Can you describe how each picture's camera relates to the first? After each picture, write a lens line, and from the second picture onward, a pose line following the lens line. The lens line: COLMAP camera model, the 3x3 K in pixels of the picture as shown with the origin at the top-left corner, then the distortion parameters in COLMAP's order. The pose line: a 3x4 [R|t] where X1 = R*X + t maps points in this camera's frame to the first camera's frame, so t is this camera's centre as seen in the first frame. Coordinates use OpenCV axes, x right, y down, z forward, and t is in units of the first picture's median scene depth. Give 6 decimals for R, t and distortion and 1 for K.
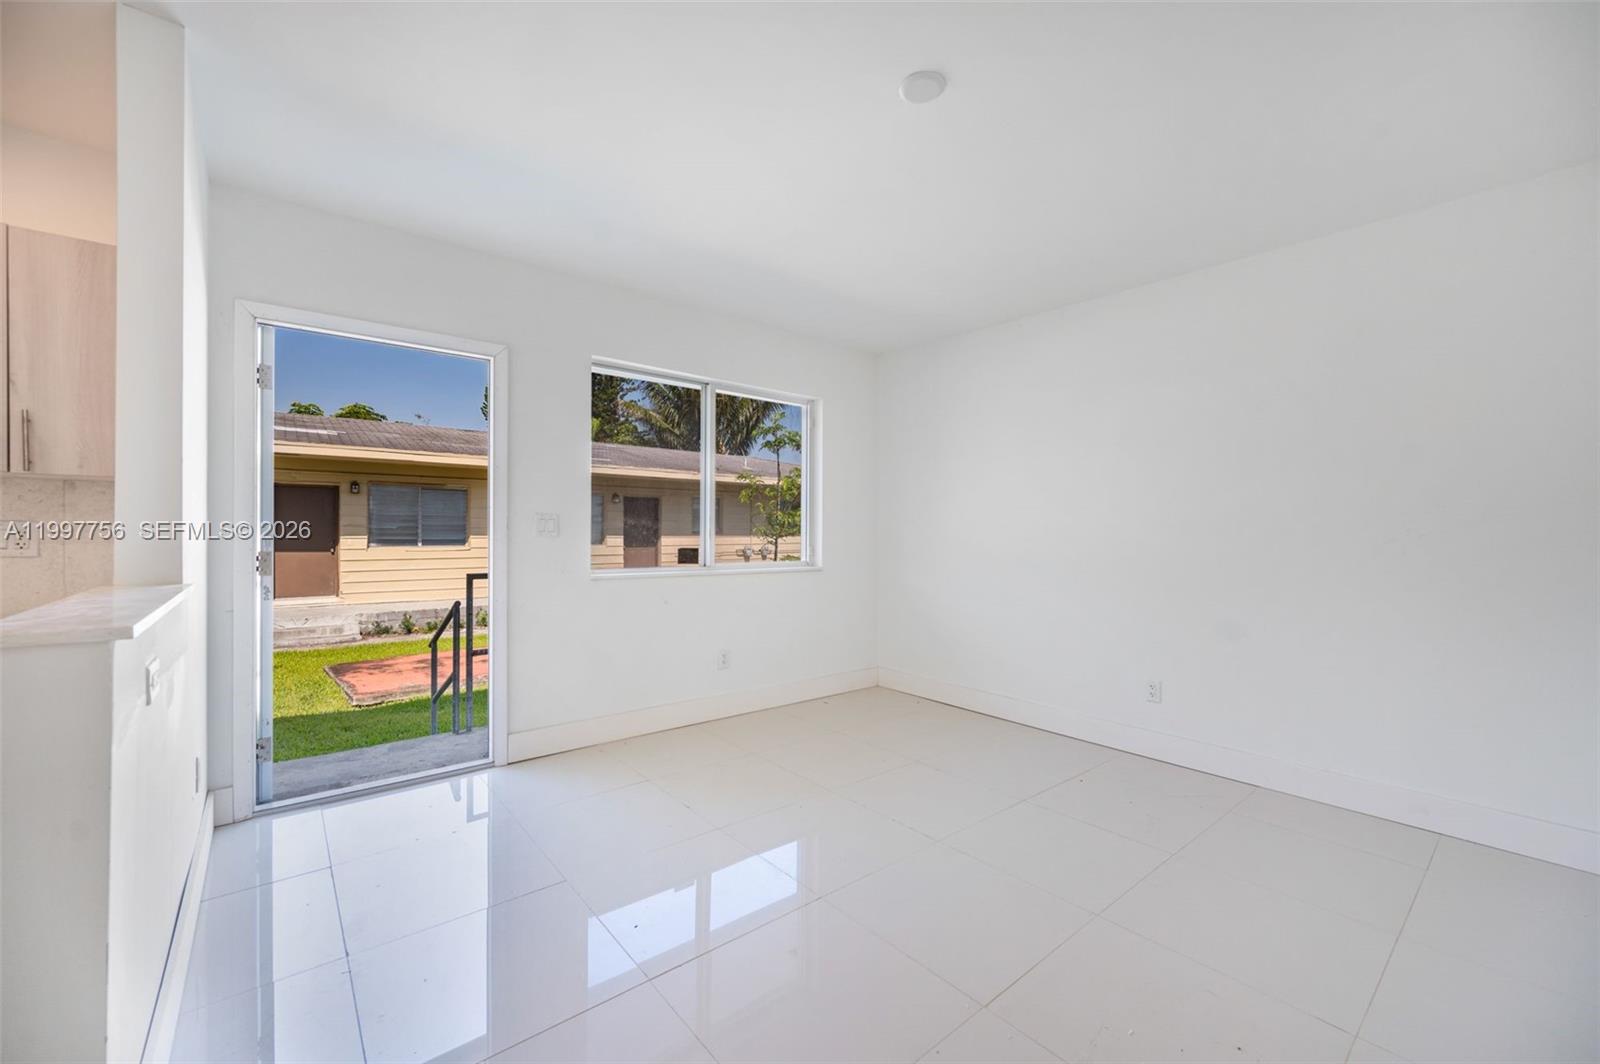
lens RADIAL K [[633.4, 0, 794.5], [0, 633.4, 532.0], [0, 0, 1]] dist [-0.002095, -0.000224]
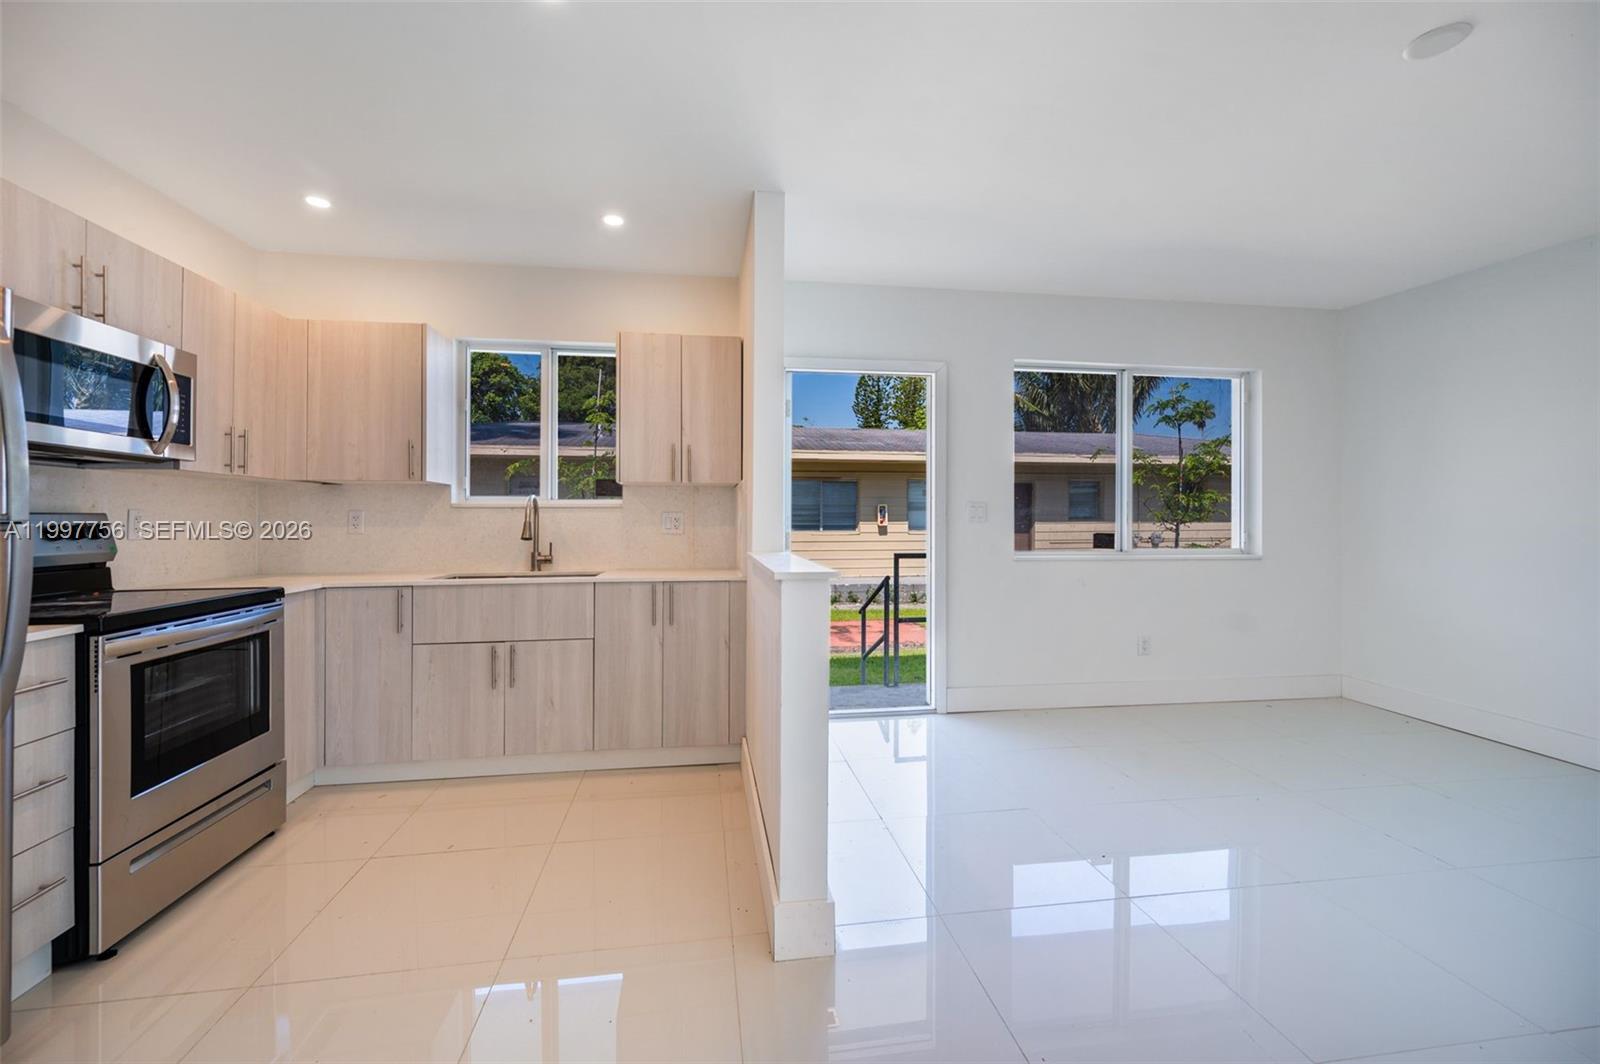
lens RADIAL K [[640.8, 0, 795.8], [0, 640.8, 523.2], [0, 0, 1]] dist [0.002440, 0.000141]
pose [[0.856673, -0.000162, -0.515861, -0.054266], [0.004193, 0.999969, 0.006649, 0.000297], [0.515844, -0.007859, 0.856647, -0.127514]]
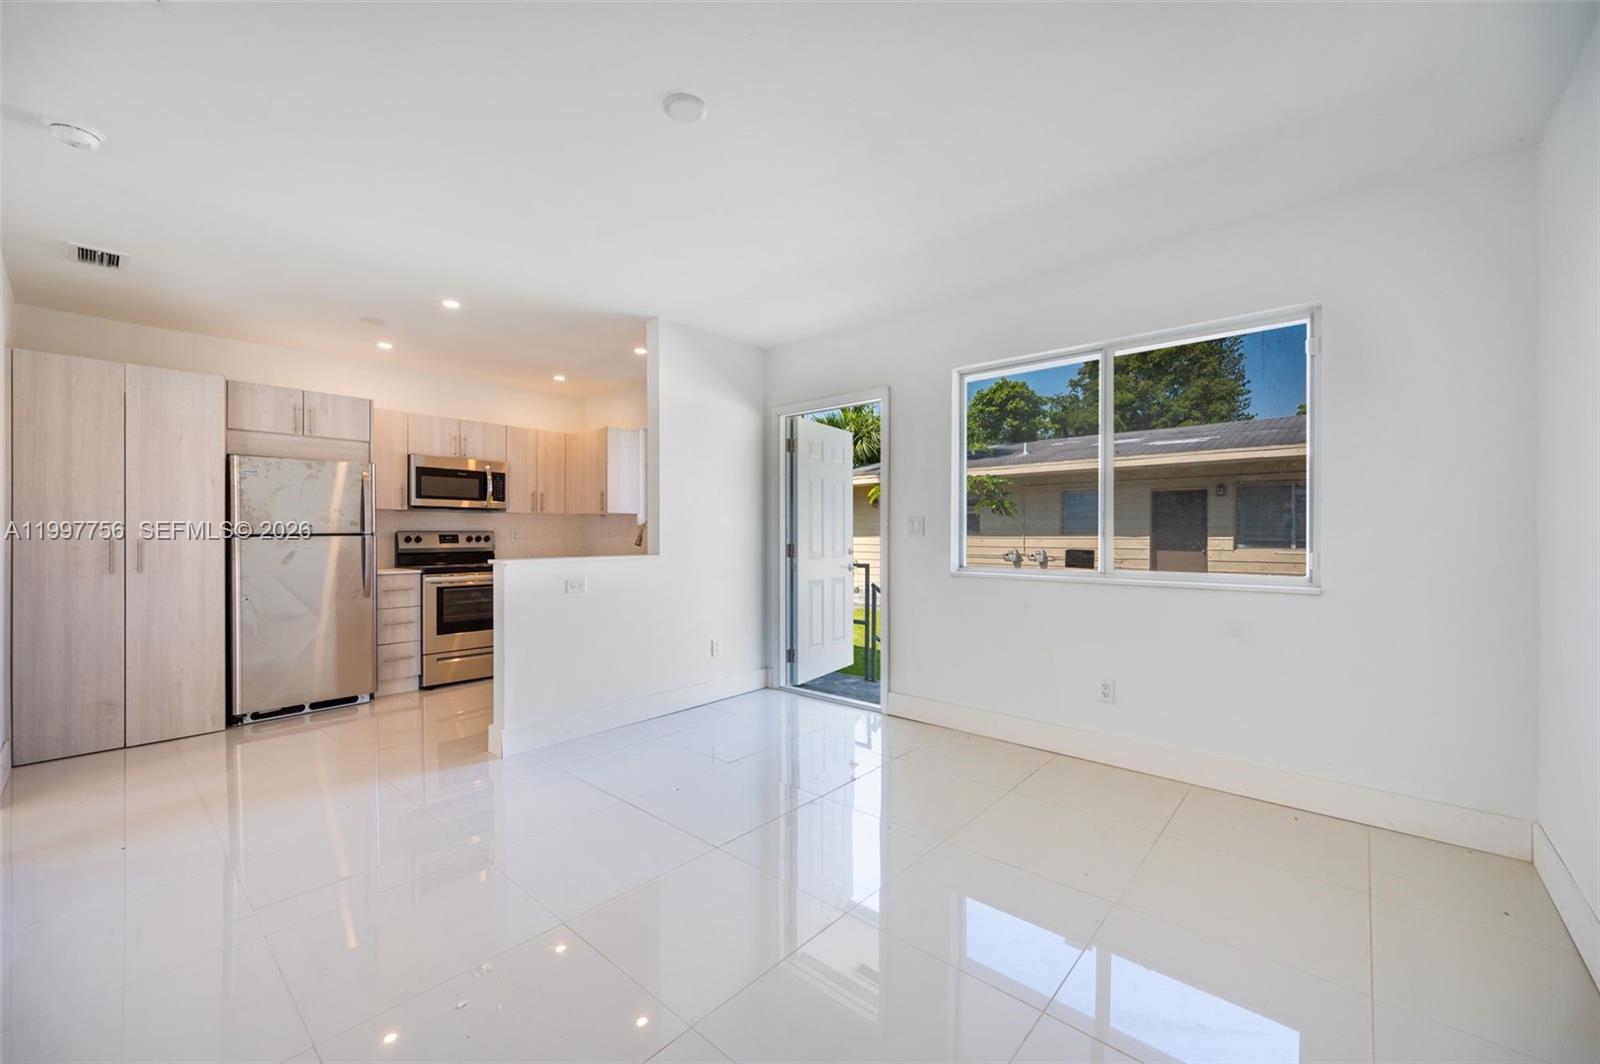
lens RADIAL K [[635.3, 0, 800.0], [0, 635.3, 532.0], [0, 0, 1]] dist [0.000282, 0.000051]
pose [[0.161025, -0.005921, -0.986933, 0.559909], [0.003222, 0.999980, -0.005473, 0.003936], [0.986945, -0.002299, 0.161040, 0.445162]]
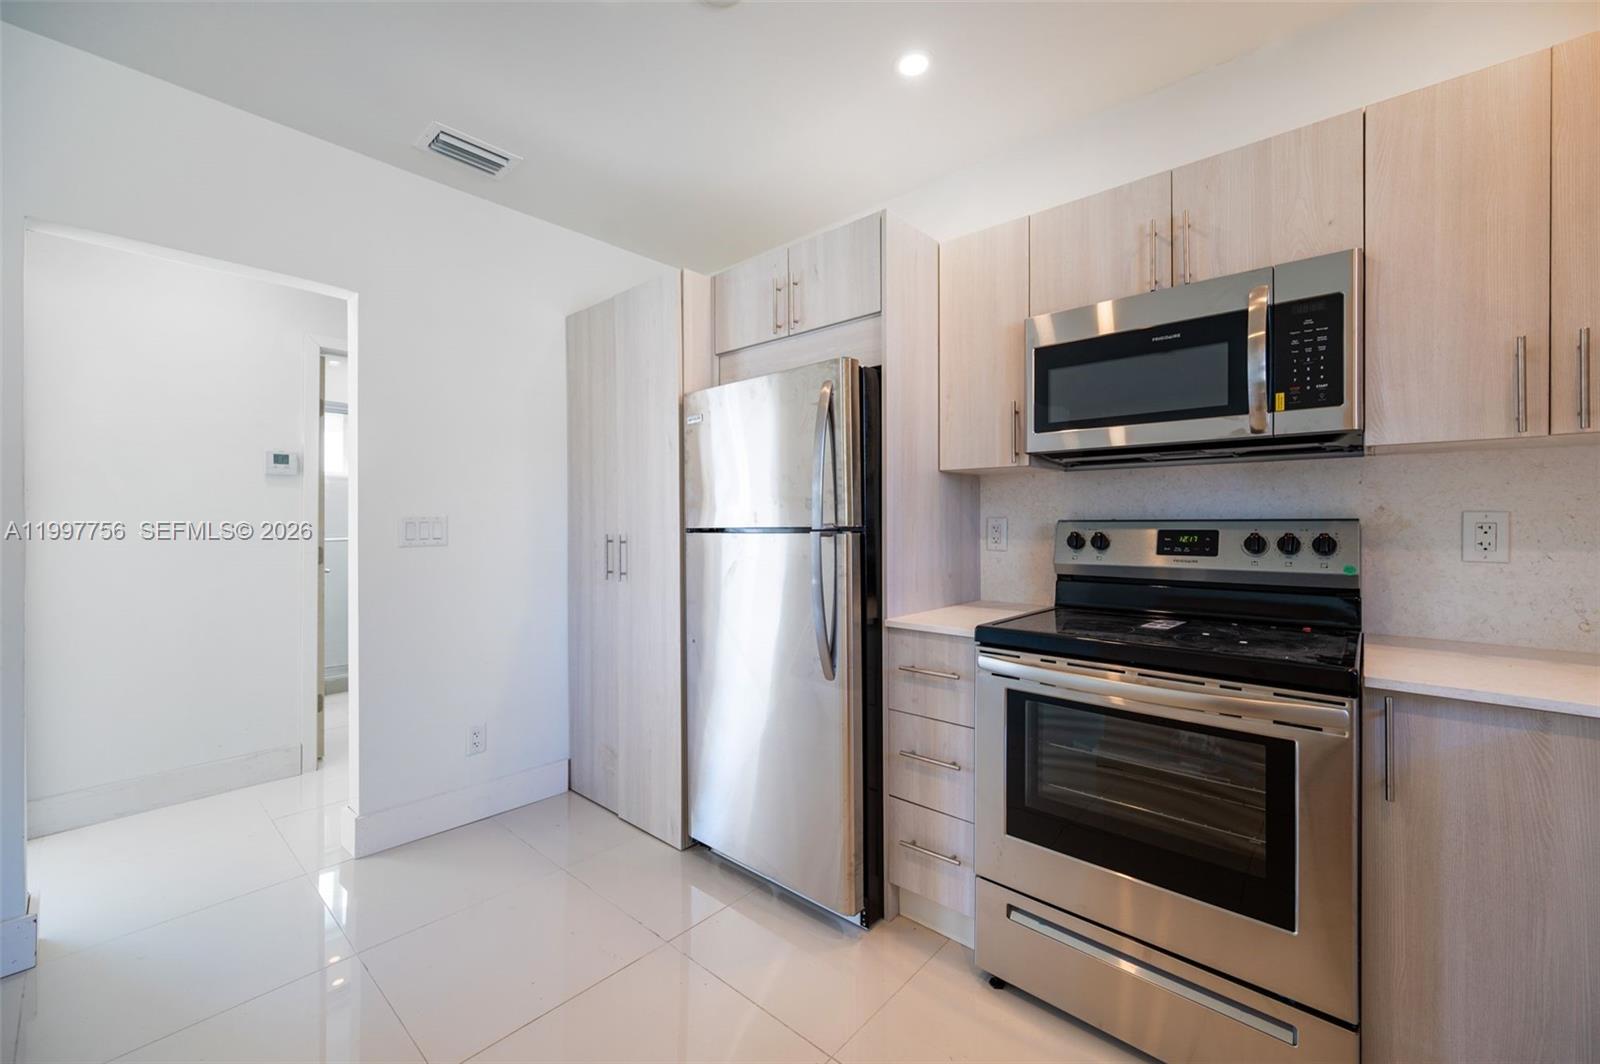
lens RADIAL K [[639.3, 0, 813.9], [0, 639.3, 519.7], [0, 0, 1]] dist [0.001333, 0.000118]
pose [[-0.986431, -0.003903, -0.164130, -0.454025], [-0.002702, 0.999968, -0.007543, -0.002857], [0.164154, -0.006997, -0.986410, 0.348567]]
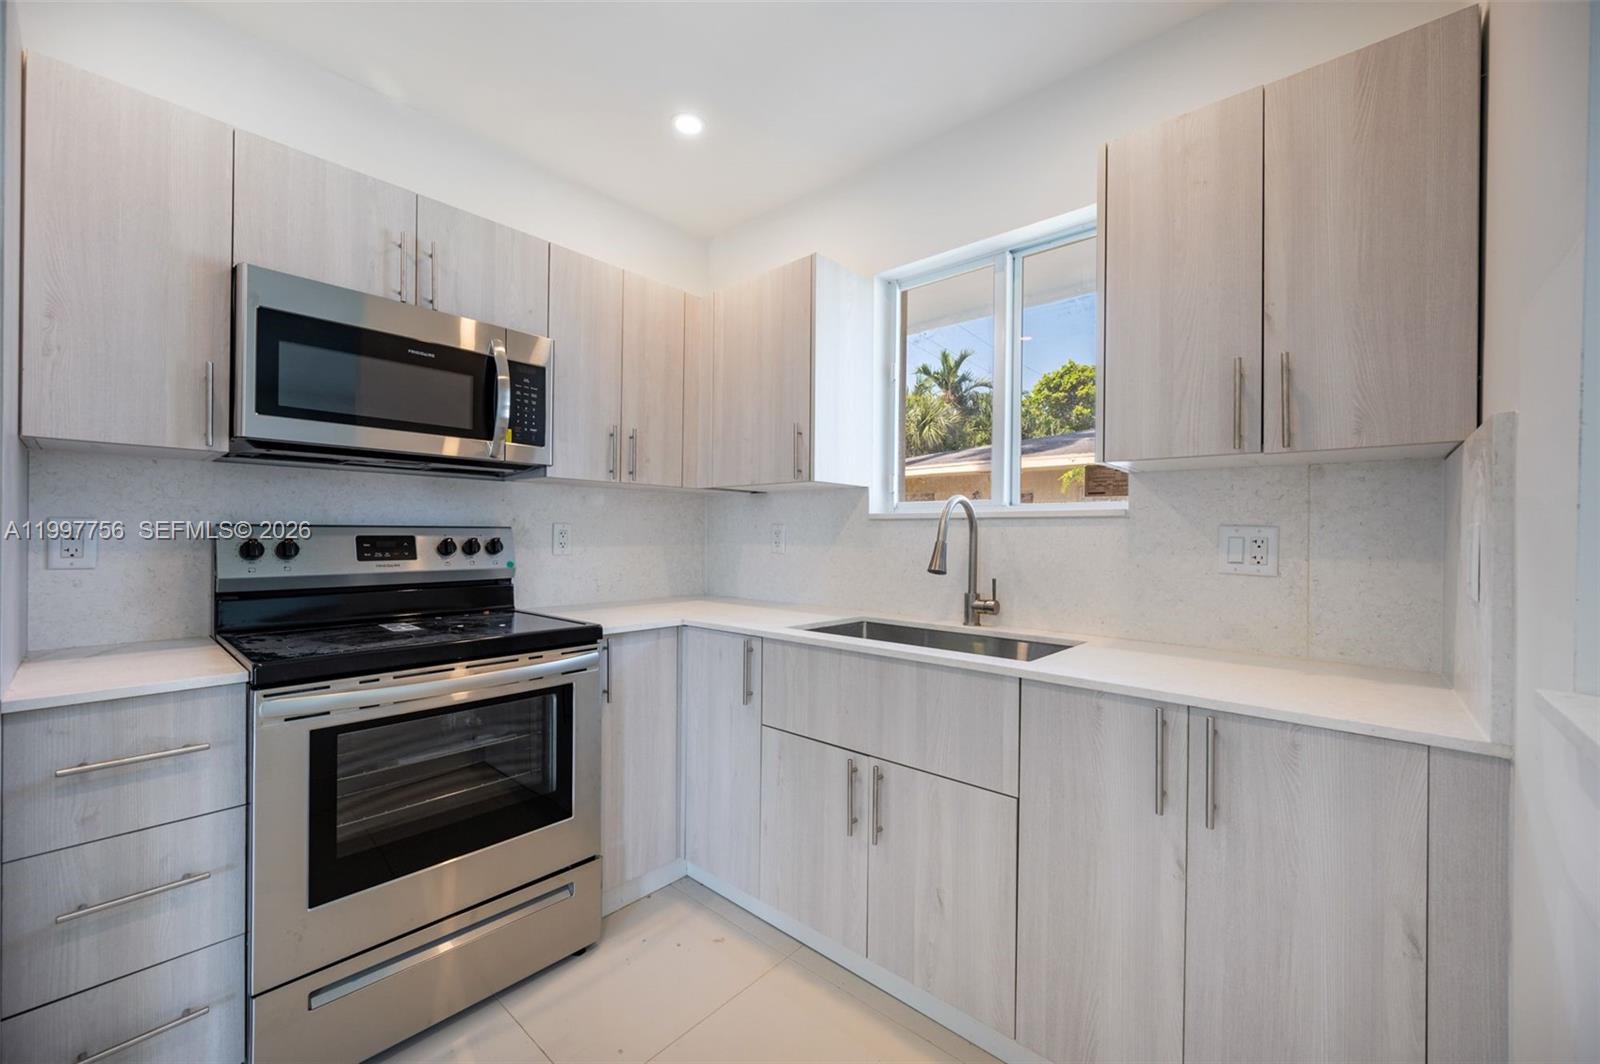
lens RADIAL K [[635.3, 0, 800.0], [0, 635.3, 532.0], [0, 0, 1]] dist [0.000282, 0.000051]
pose [[0.155370, -0.003317, -0.987851, -0.292803], [-0.005743, 0.999974, -0.004261, -0.002220], [0.987840, 0.006335, 0.155347, 0.183233]]
